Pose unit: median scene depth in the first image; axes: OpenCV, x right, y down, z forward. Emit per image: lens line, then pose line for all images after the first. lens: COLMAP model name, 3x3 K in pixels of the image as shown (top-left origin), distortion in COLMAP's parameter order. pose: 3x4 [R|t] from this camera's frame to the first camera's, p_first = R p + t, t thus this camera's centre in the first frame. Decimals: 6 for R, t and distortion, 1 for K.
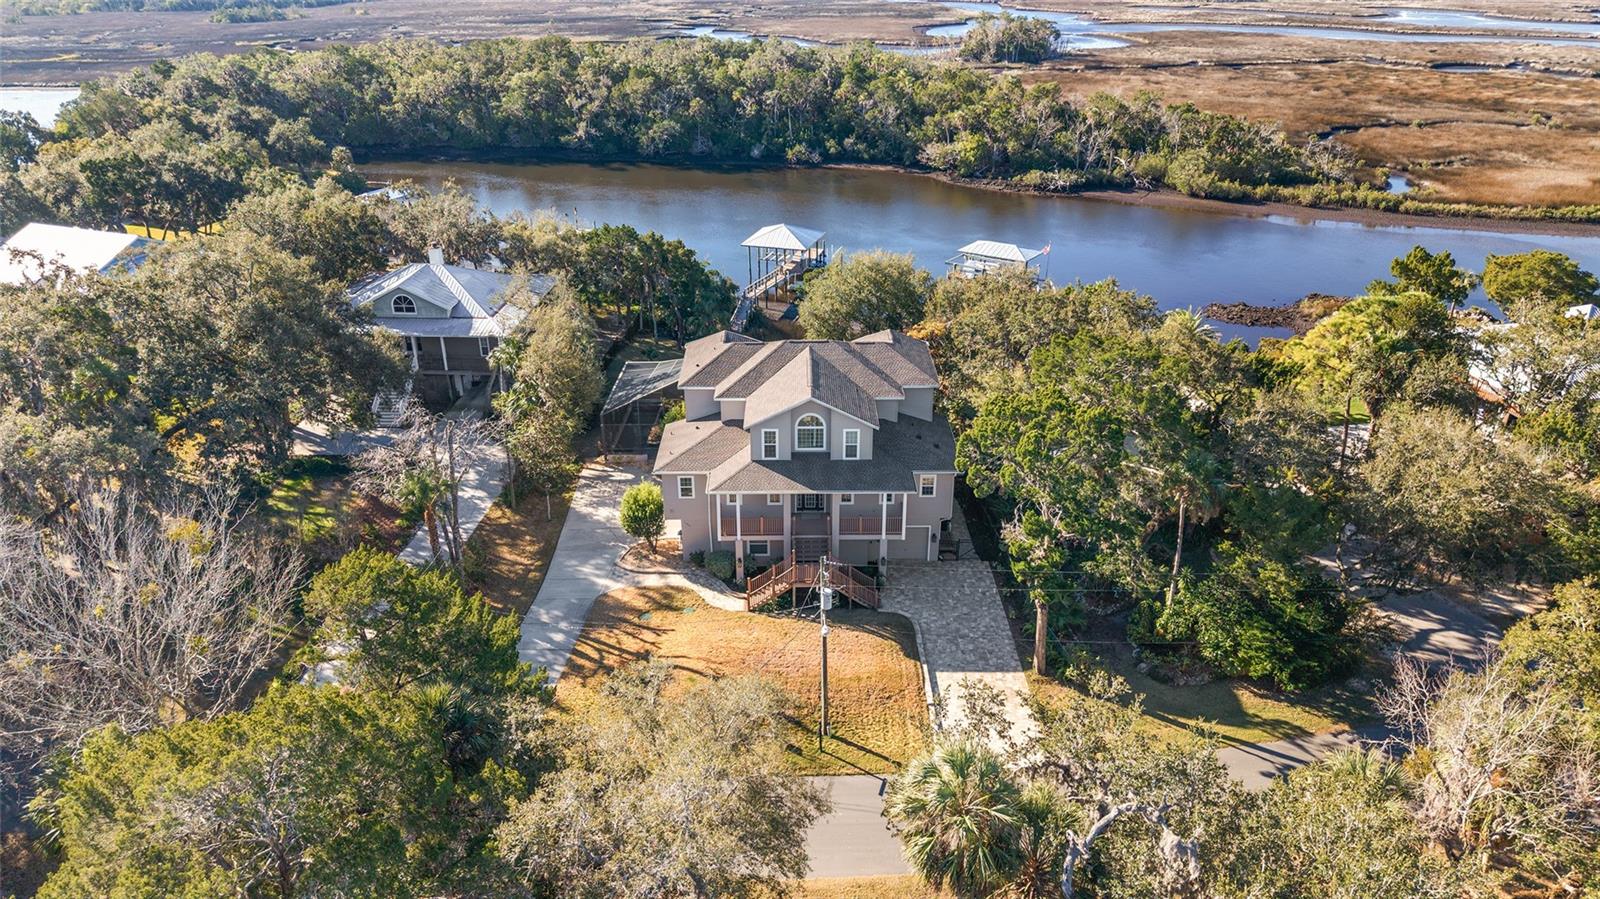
lens RADIAL K [[1064.1, 0, 802.1], [0, 1064.1, 451.9], [0, 0, 1]] dist [0.011620, -0.002560]
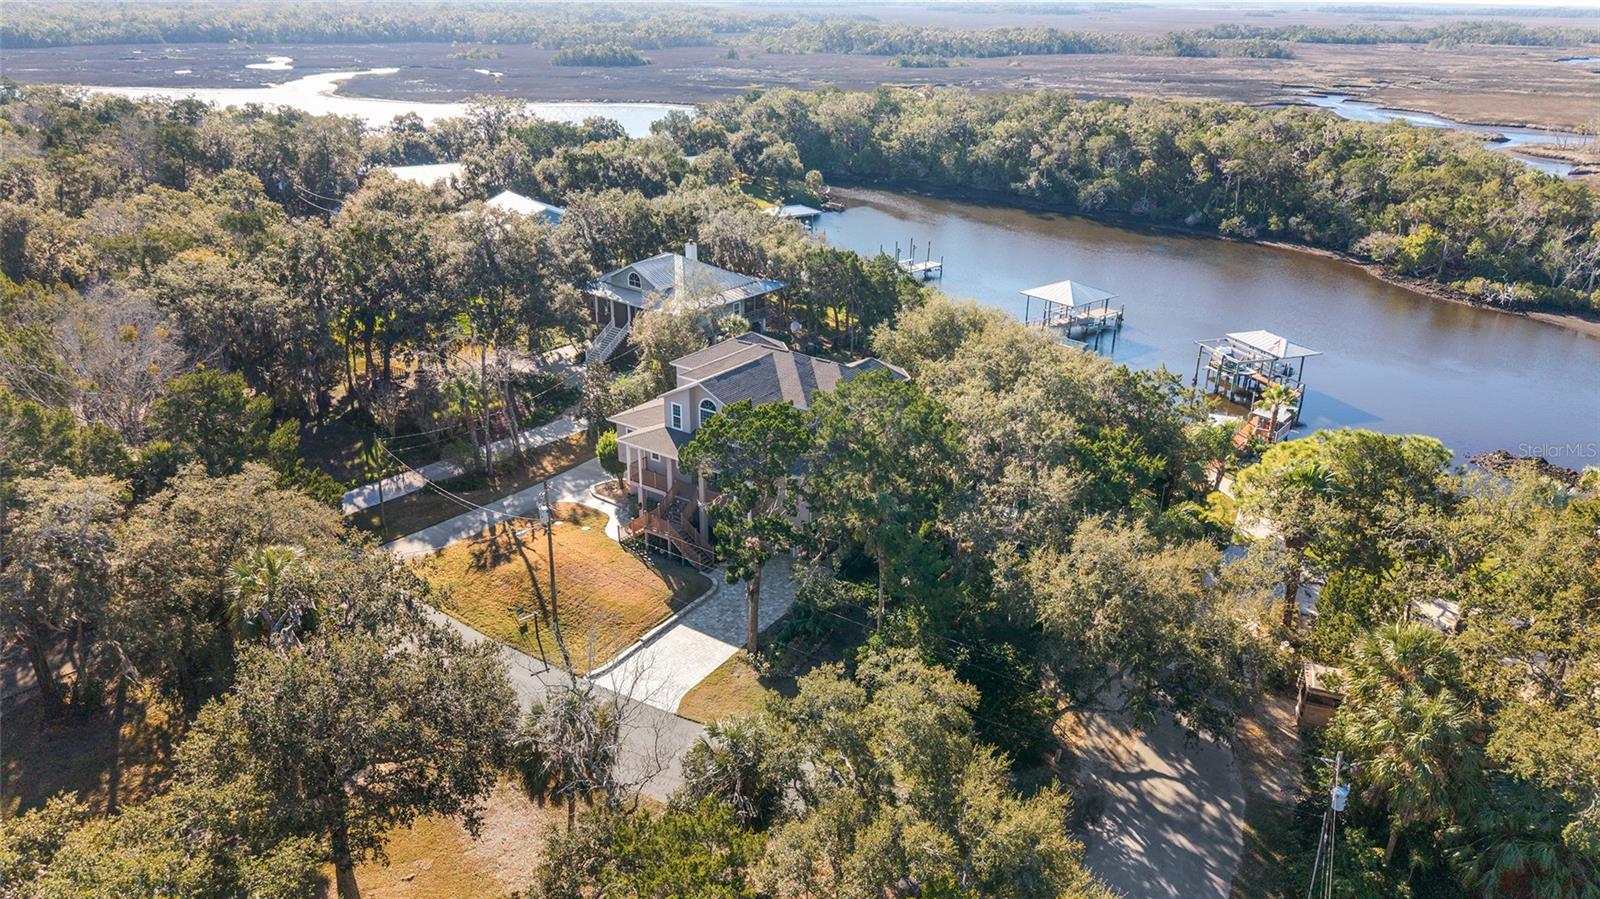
lens RADIAL K [[1070.9, 0, 804.2], [0, 1070.9, 450.1], [0, 0, 1]] dist [0.001609, -0.003734]
pose [[0.816088, 0.237332, -0.526948, 0.704285], [-0.262247, 0.964586, 0.028296, -0.041069], [0.515003, 0.115098, 0.849426, 0.042273]]
